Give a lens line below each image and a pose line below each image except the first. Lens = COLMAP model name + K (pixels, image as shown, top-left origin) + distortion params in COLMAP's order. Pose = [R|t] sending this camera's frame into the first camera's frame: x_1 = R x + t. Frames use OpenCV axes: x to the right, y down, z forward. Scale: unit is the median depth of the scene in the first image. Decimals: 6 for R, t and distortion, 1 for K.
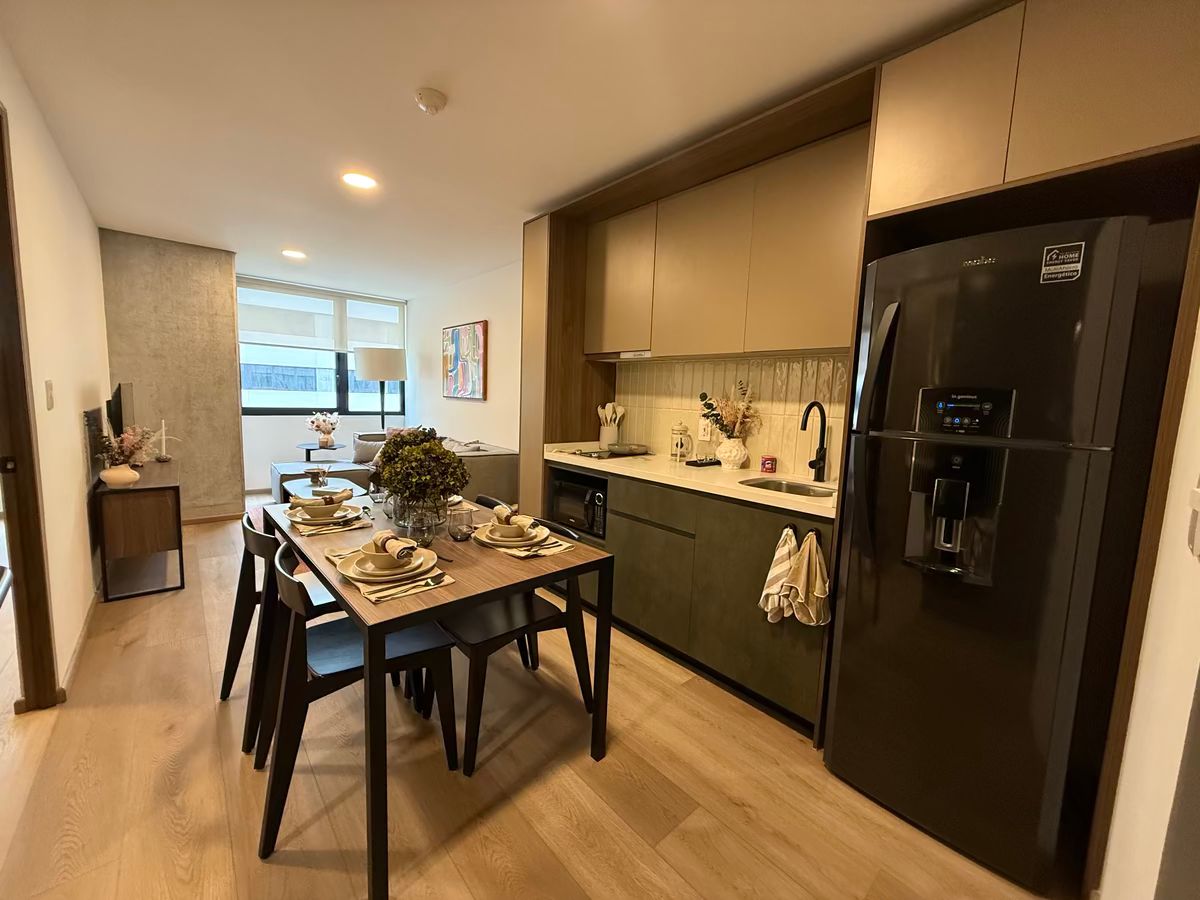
lens RADIAL K [[474.6, 0, 604.5], [0, 474.6, 447.3], [0, 0, 1]] dist [0.000364, 0.000080]
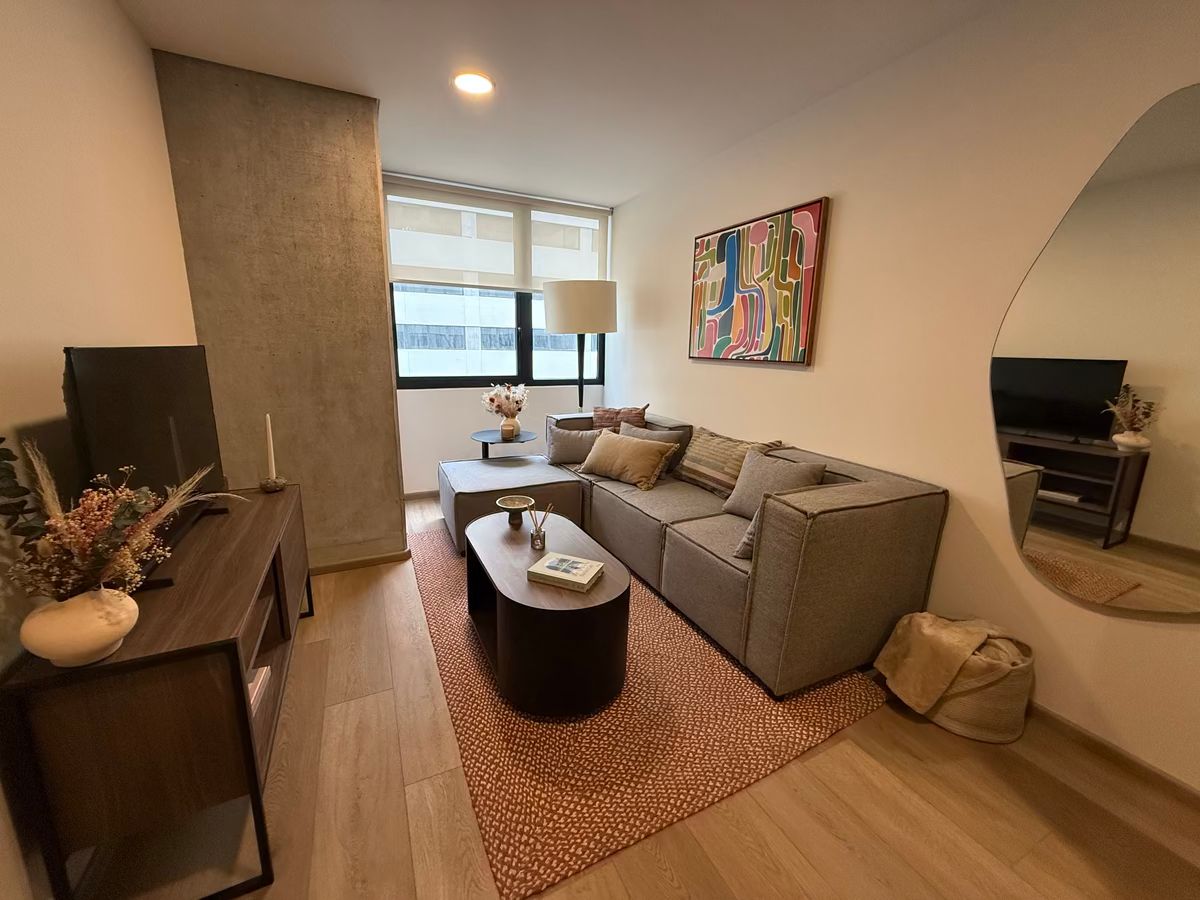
lens RADIAL K [[474.6, 0, 599.5], [0, 474.6, 444.1], [0, 0, 1]] dist [0.000364, 0.000080]
pose [[0.965221, 0.035106, -0.259069, -0.378187], [-0.010880, 0.995479, 0.094361, -0.069652], [0.261210, -0.088261, 0.961238, 0.510557]]
